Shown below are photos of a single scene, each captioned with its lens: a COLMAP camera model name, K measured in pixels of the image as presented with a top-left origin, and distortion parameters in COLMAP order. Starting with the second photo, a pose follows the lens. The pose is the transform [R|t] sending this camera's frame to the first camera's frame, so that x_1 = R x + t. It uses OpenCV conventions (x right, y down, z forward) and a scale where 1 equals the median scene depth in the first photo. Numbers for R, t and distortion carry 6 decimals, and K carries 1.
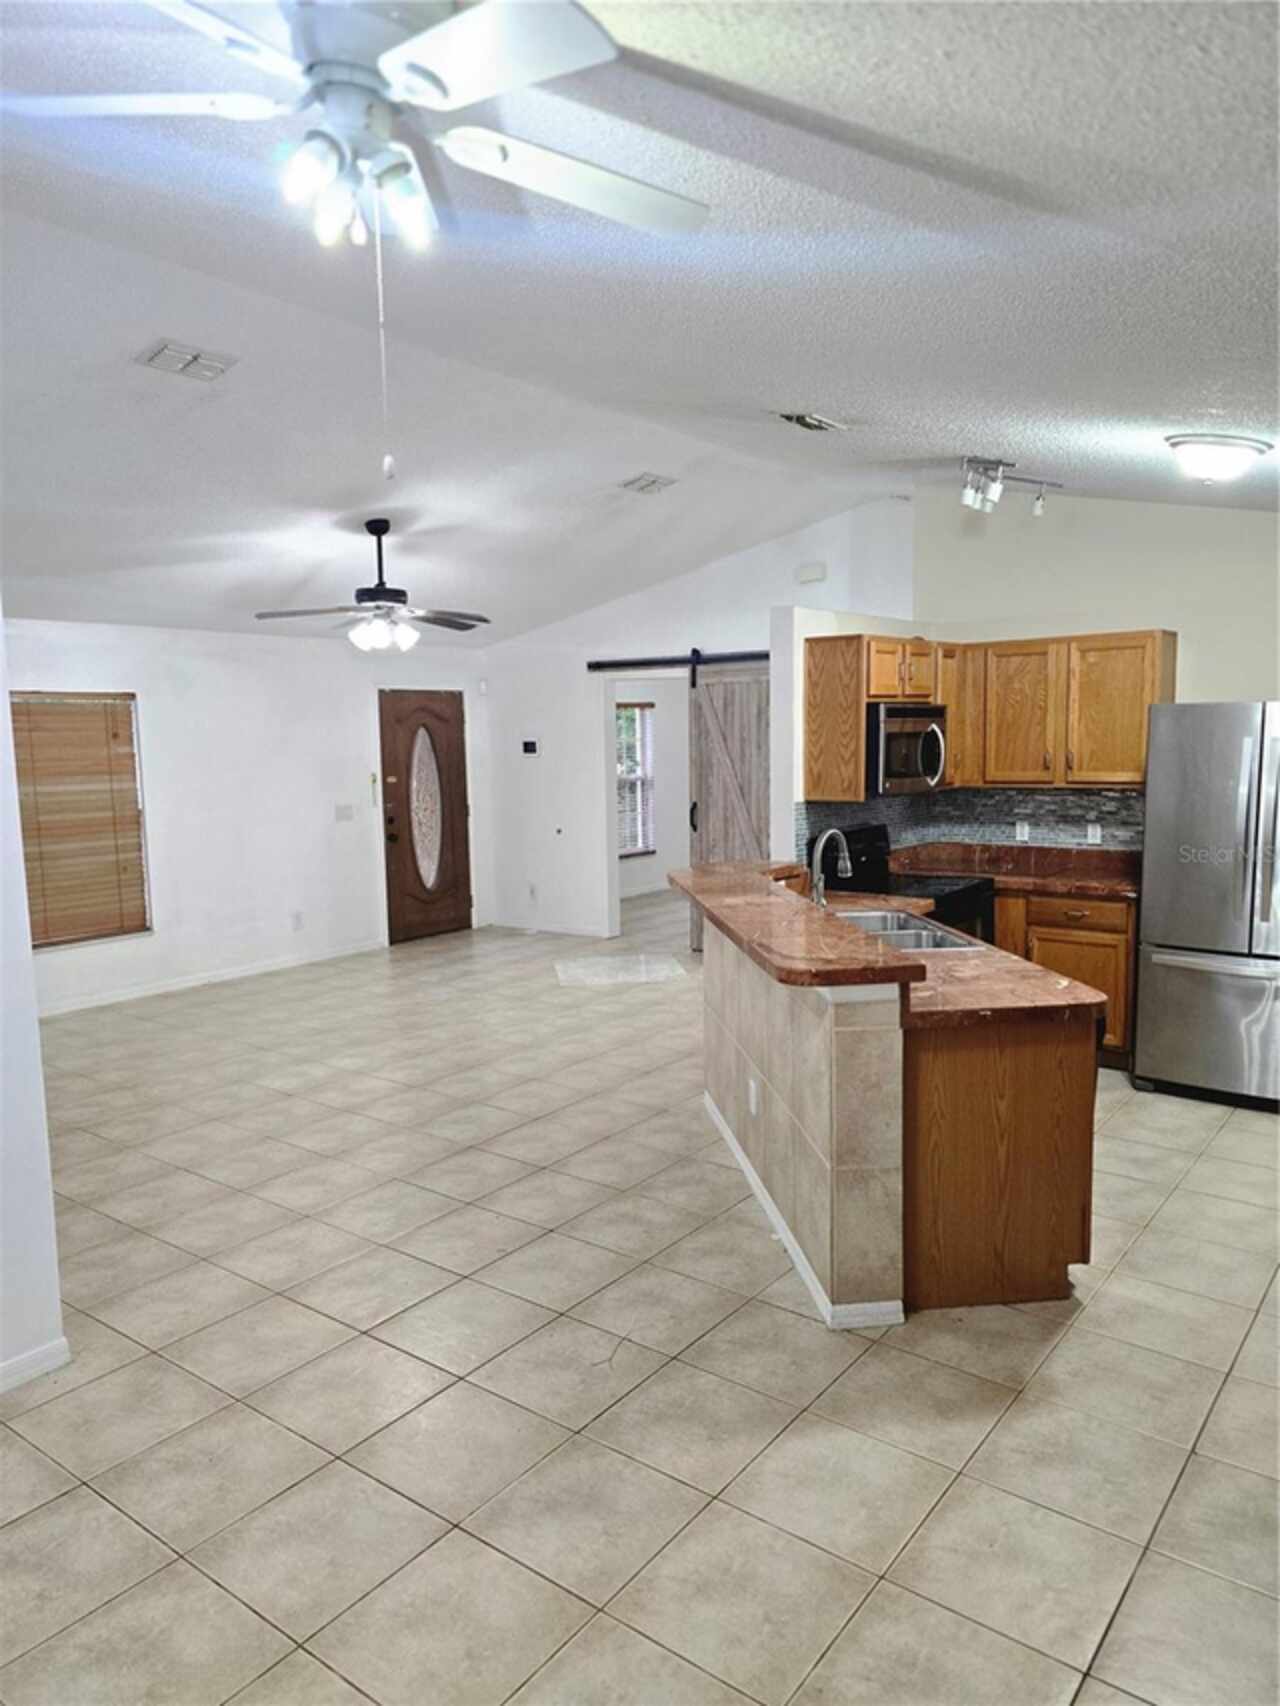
lens RADIAL K [[1155.4, 0, 641.0], [0, 1155.4, 867.8], [0, 0, 1]] dist [0.060873, -0.055052]
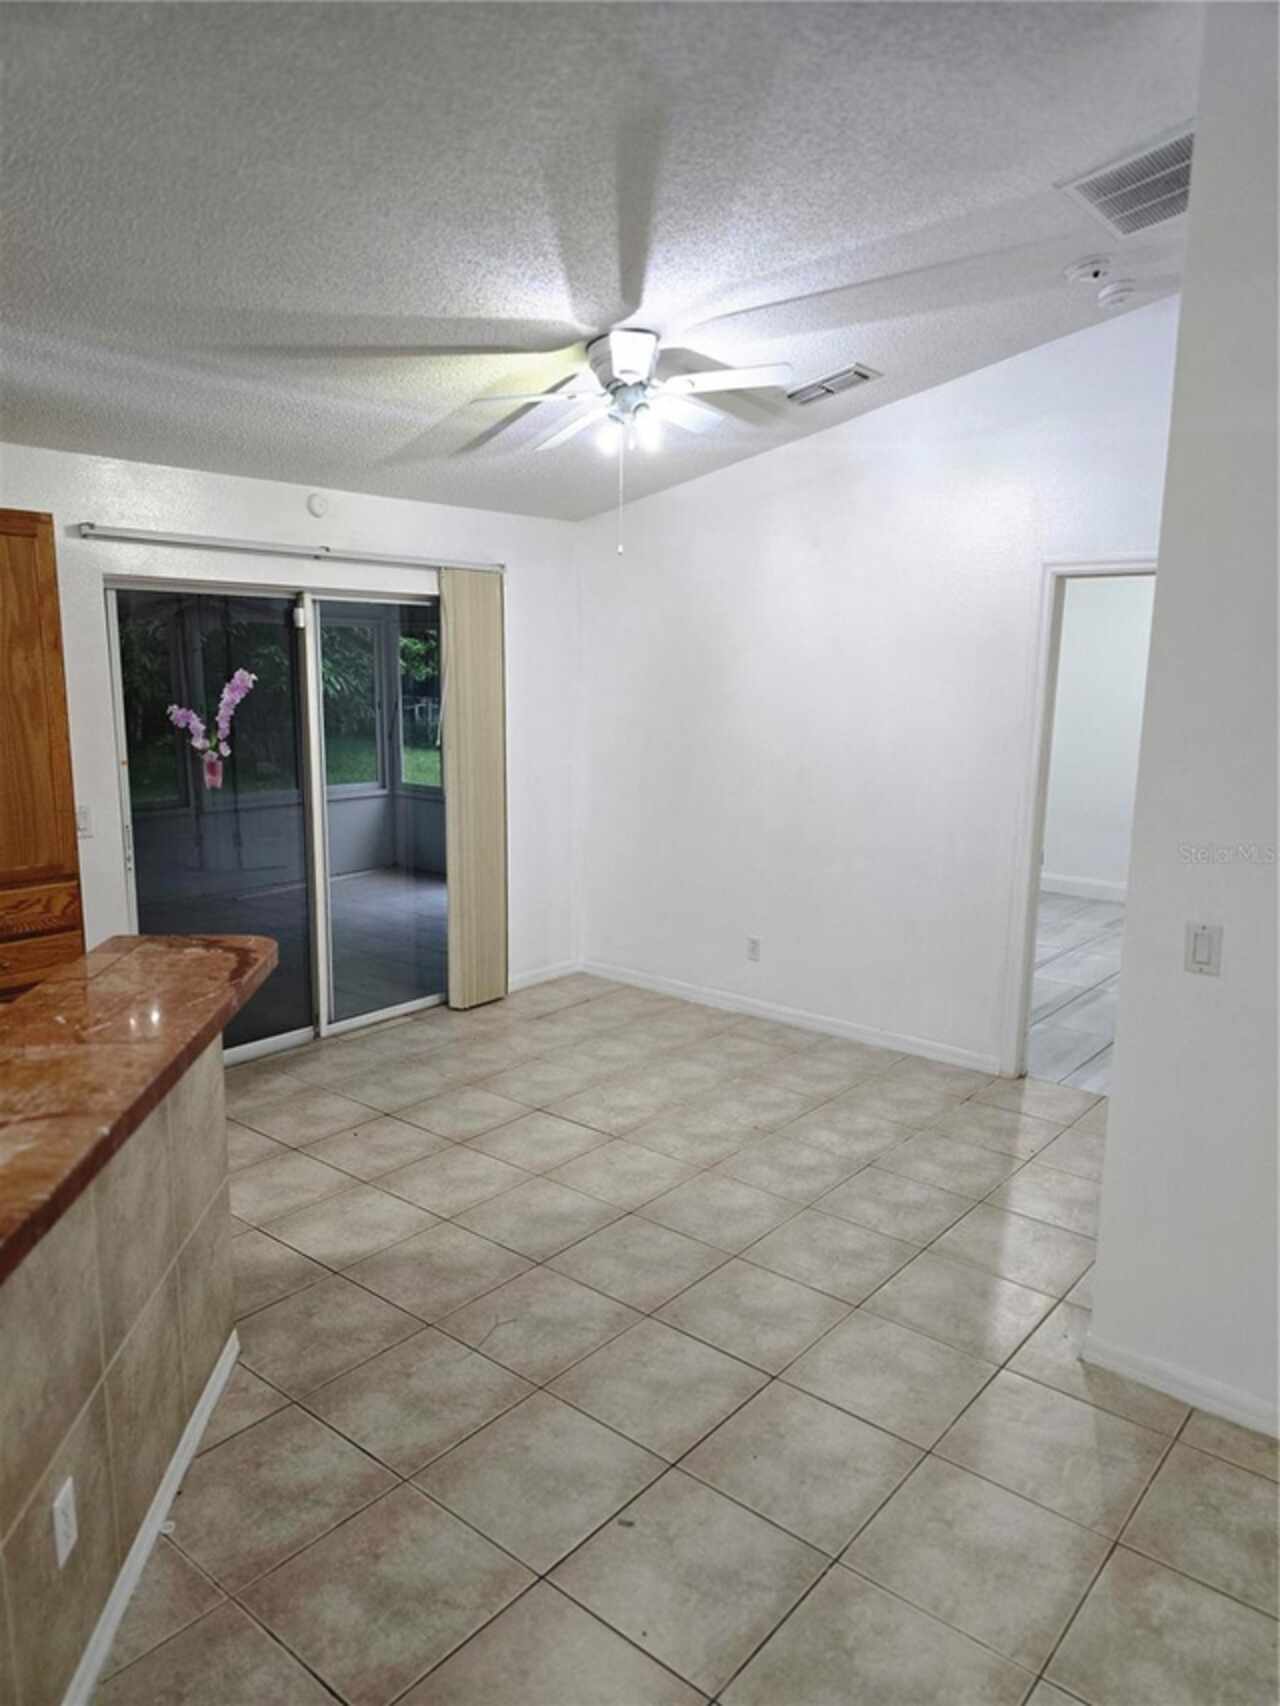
lens RADIAL K [[1155.4, 0, 634.0], [0, 1155.4, 850.4], [0, 0, 1]] dist [0.060873, -0.055052]
pose [[-0.998824, -0.000624, 0.048486, -0.104688], [0.013286, 0.958131, 0.286023, -0.126649], [-0.046635, 0.286330, -0.956995, 1.014694]]
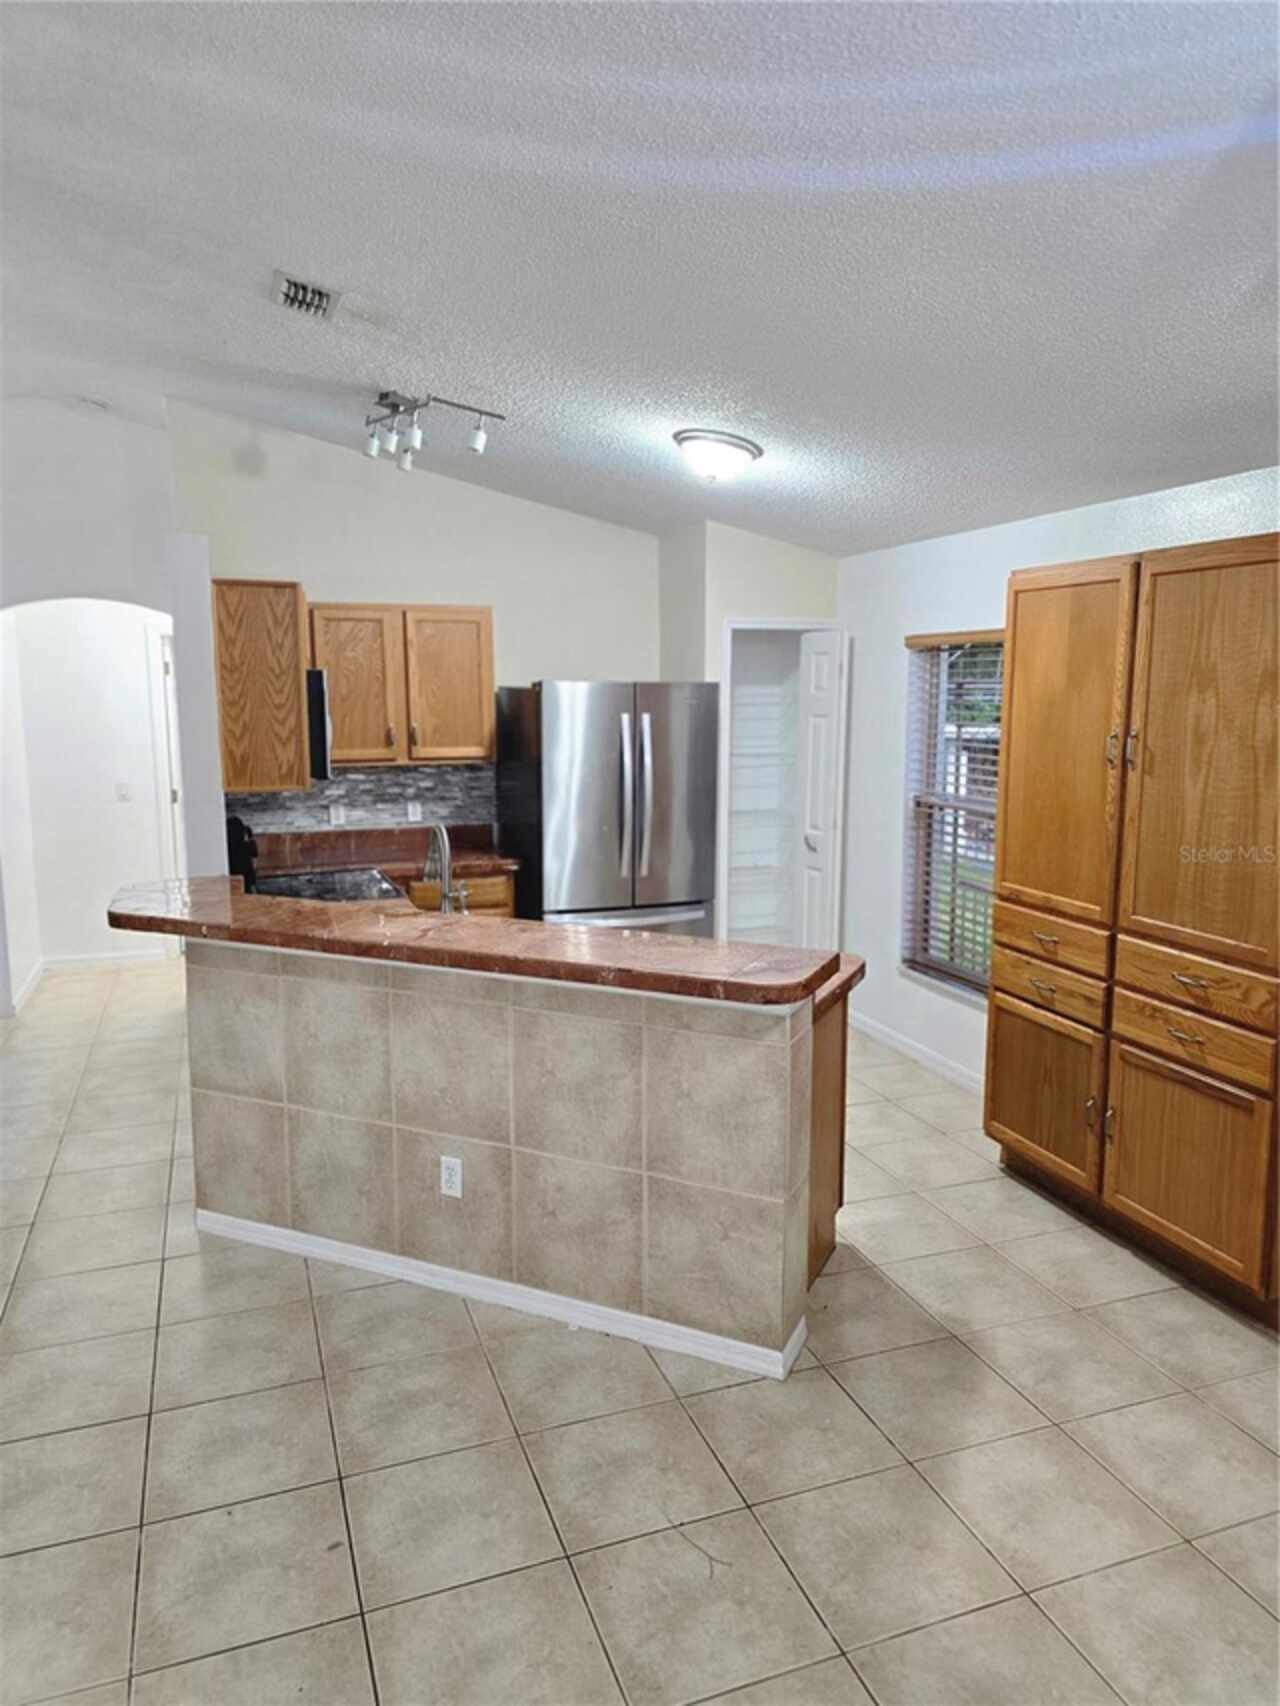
lens RADIAL K [[1155.4, 0, 664.3], [0, 1155.4, 853.0], [0, 0, 1]] dist [0.060873, -0.055052]
pose [[0.524212, -0.103350, 0.845293, -0.351732], [0.092404, 0.993651, 0.064185, -0.041052], [-0.846560, 0.044462, 0.530434, 0.344486]]
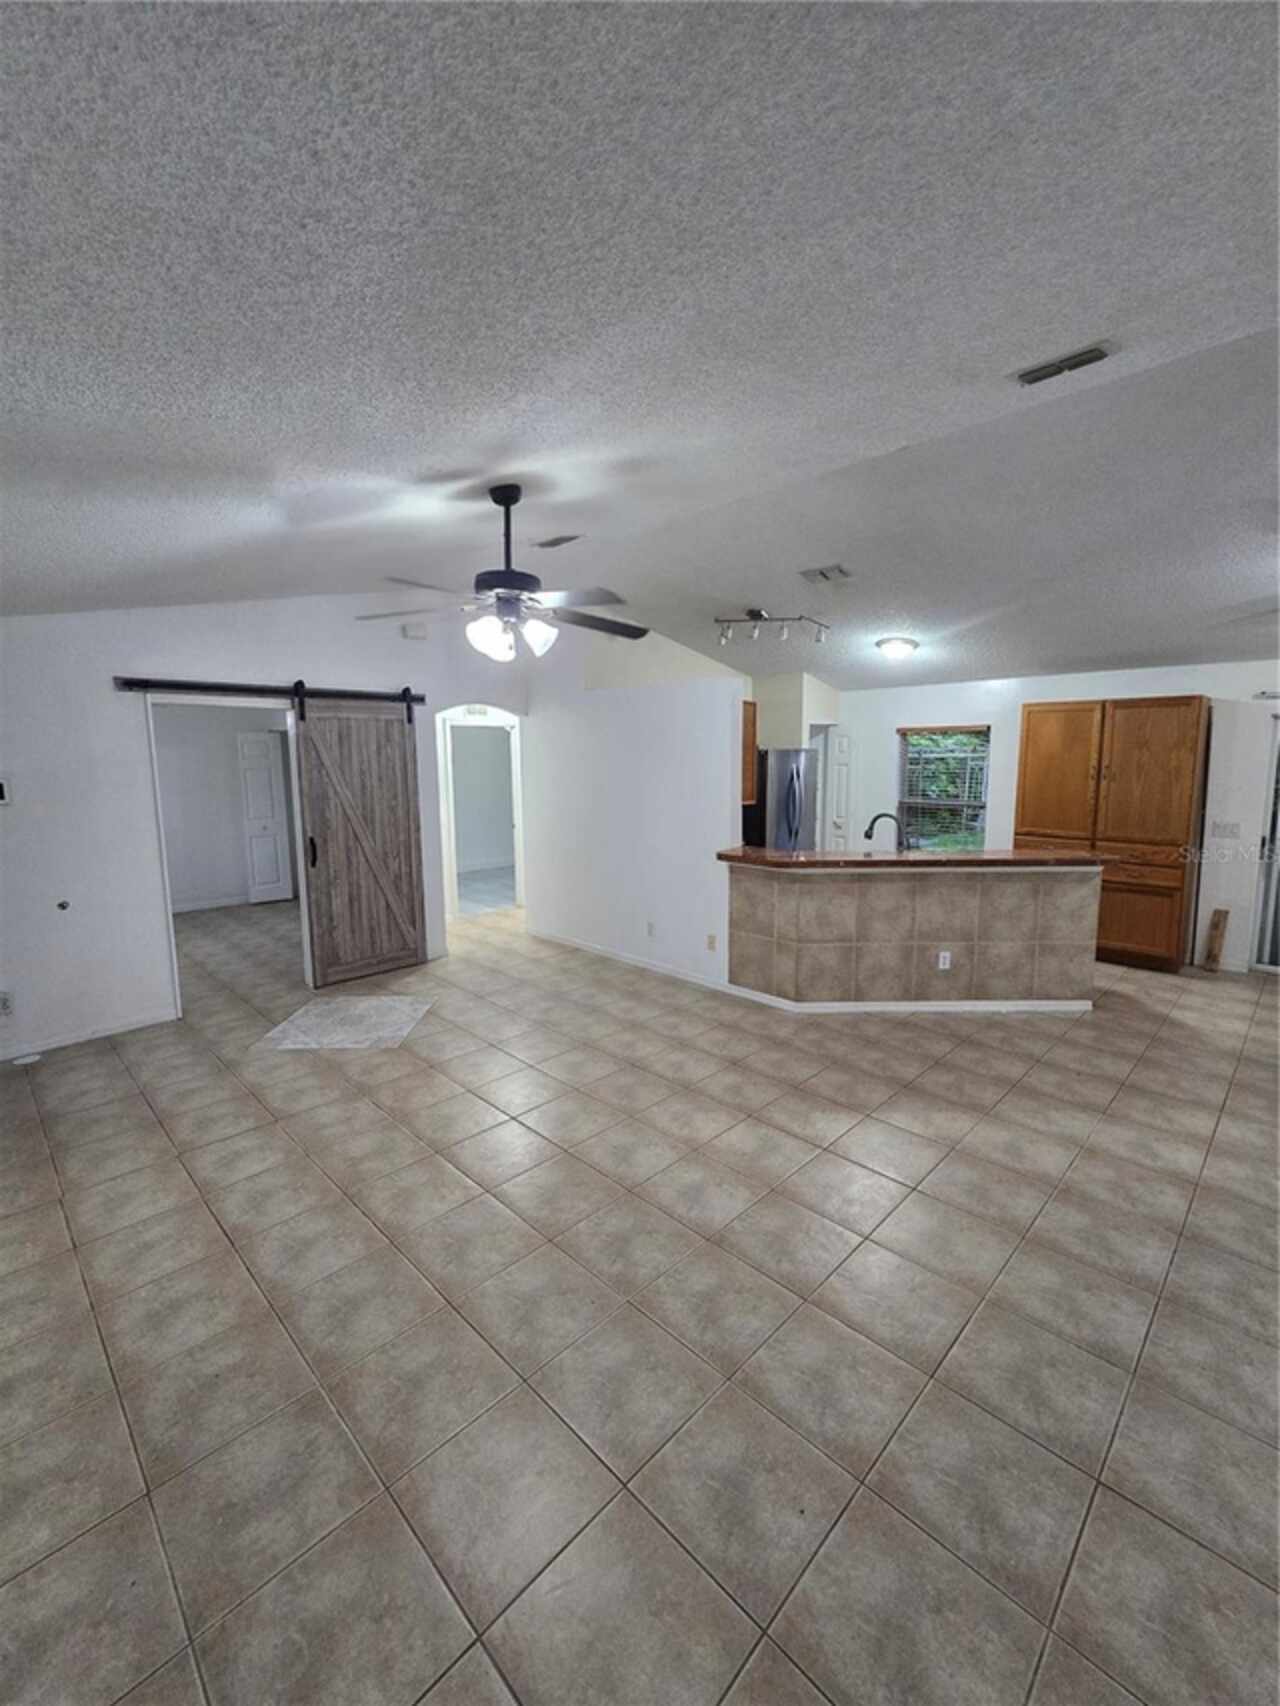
lens RADIAL K [[700.4, 0, 652.8], [0, 700.4, 834.9], [0, 0, 1]] dist [-0.002490, 0.001273]
pose [[0.122571, -0.099244, 0.987485, -0.768658], [0.126479, 0.988437, 0.083641, -0.108951], [-0.984368, 0.114644, 0.133706, 0.966632]]
